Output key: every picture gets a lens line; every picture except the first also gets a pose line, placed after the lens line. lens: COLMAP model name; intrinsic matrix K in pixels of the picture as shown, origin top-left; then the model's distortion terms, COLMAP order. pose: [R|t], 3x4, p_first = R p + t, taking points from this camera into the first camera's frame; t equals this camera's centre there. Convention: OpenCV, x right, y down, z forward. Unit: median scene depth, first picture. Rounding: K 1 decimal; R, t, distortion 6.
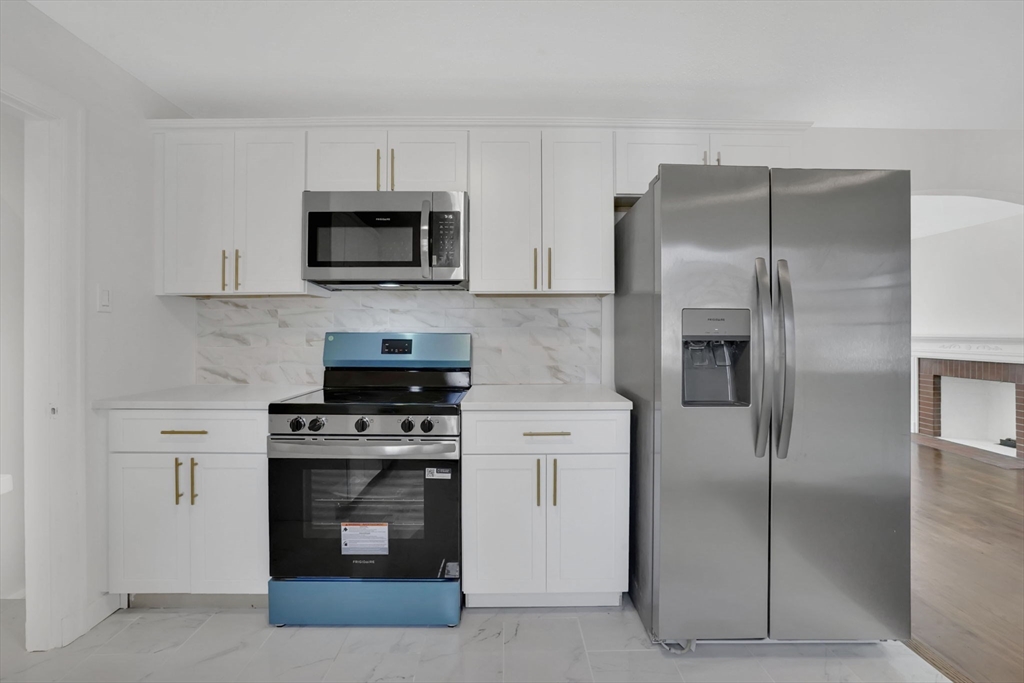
lens RADIAL K [[479.4, 0, 521.2], [0, 479.4, 340.0], [0, 0, 1]] dist [-0.031495, 0.014567]
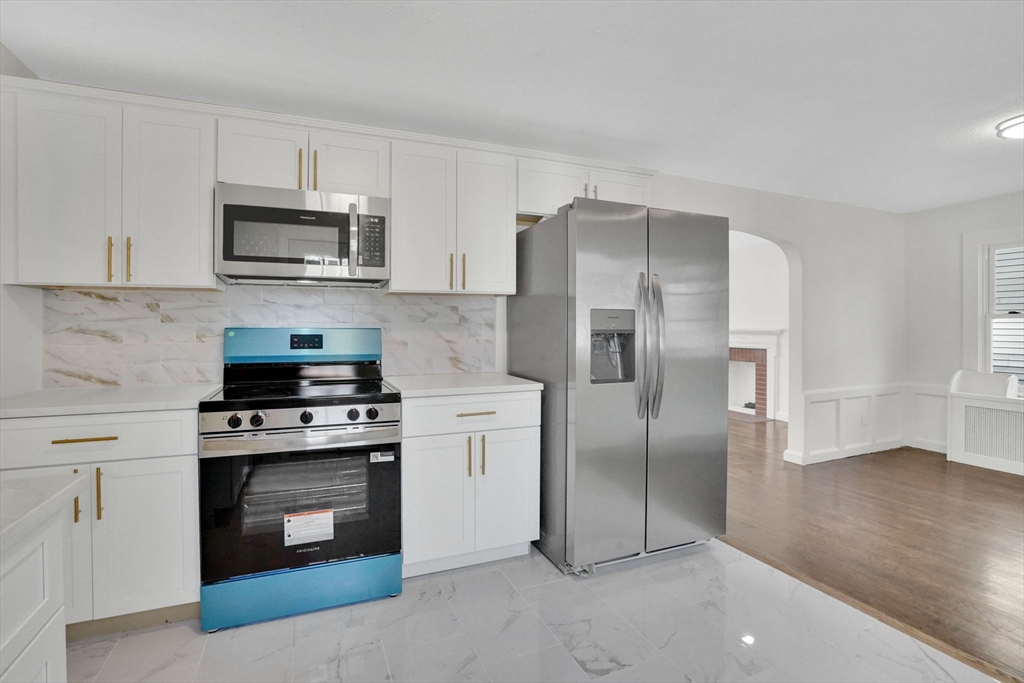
lens RADIAL K [[479.4, 0, 505.6], [0, 479.4, 335.6], [0, 0, 1]] dist [-0.031495, 0.014567]
pose [[0.932695, -0.008052, 0.360575, -0.293063], [0.007832, 0.999967, 0.002071, 0.002333], [-0.360580, 0.000893, 0.932728, -0.115038]]
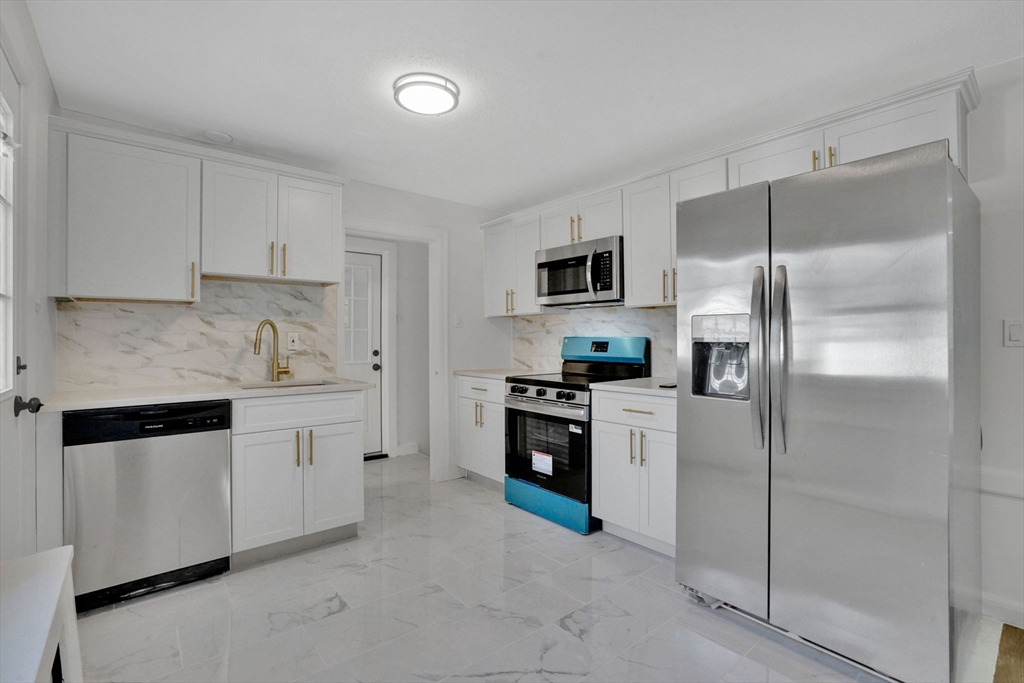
lens RADIAL K [[479.4, 0, 509.4], [0, 479.4, 342.2], [0, 0, 1]] dist [-0.031495, 0.014567]
pose [[0.622710, 0.003618, -0.782444, 0.862472], [-0.010522, 0.999938, -0.003751, 0.010699], [0.782382, 0.010569, 0.622710, -0.113011]]
